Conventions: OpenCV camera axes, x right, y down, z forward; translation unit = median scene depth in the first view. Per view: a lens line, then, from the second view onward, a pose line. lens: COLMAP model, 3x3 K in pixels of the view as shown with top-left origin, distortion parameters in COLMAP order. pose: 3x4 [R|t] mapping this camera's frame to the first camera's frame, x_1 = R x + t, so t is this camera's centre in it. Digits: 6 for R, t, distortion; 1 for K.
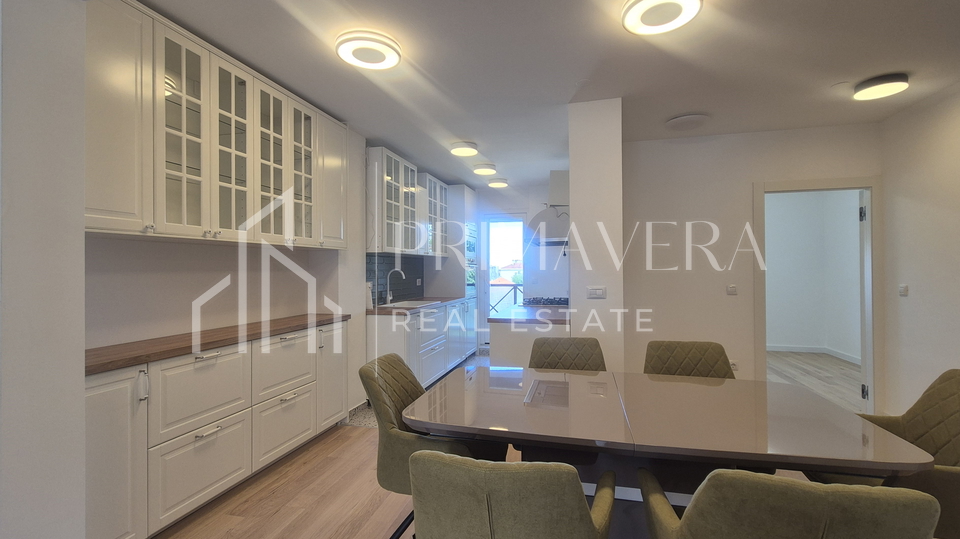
lens RADIAL K [[416.0, 0, 480.0], [0, 416.0, 269.5], [0, 0, 1]] dist [-0.000849, -0.000451]
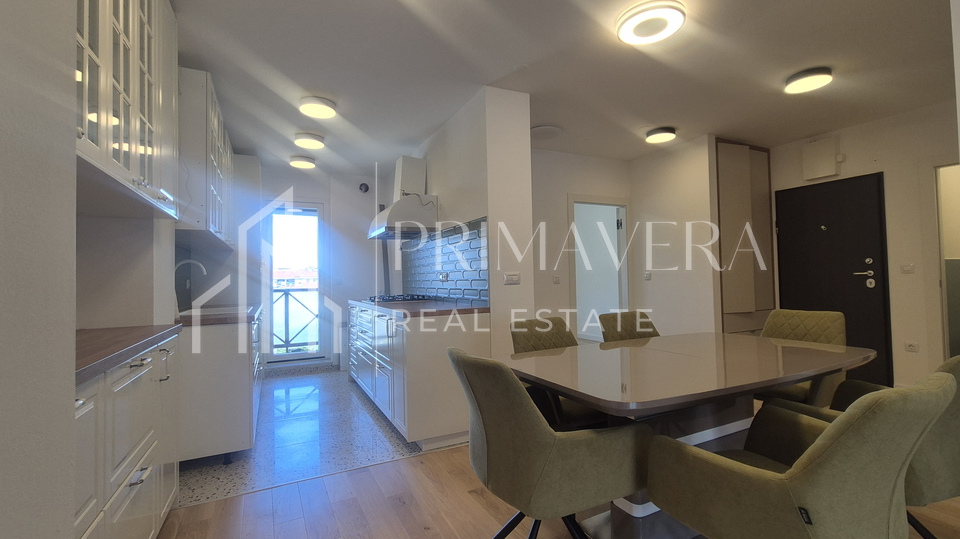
lens RADIAL K [[416.0, 0, 480.0], [0, 416.0, 269.5], [0, 0, 1]] dist [-0.000849, -0.000451]
pose [[0.761629, 0.004985, 0.647995, -0.365771], [0.011879, 0.999695, -0.021653, 0.046041], [-0.647905, 0.024189, 0.761337, 0.239278]]
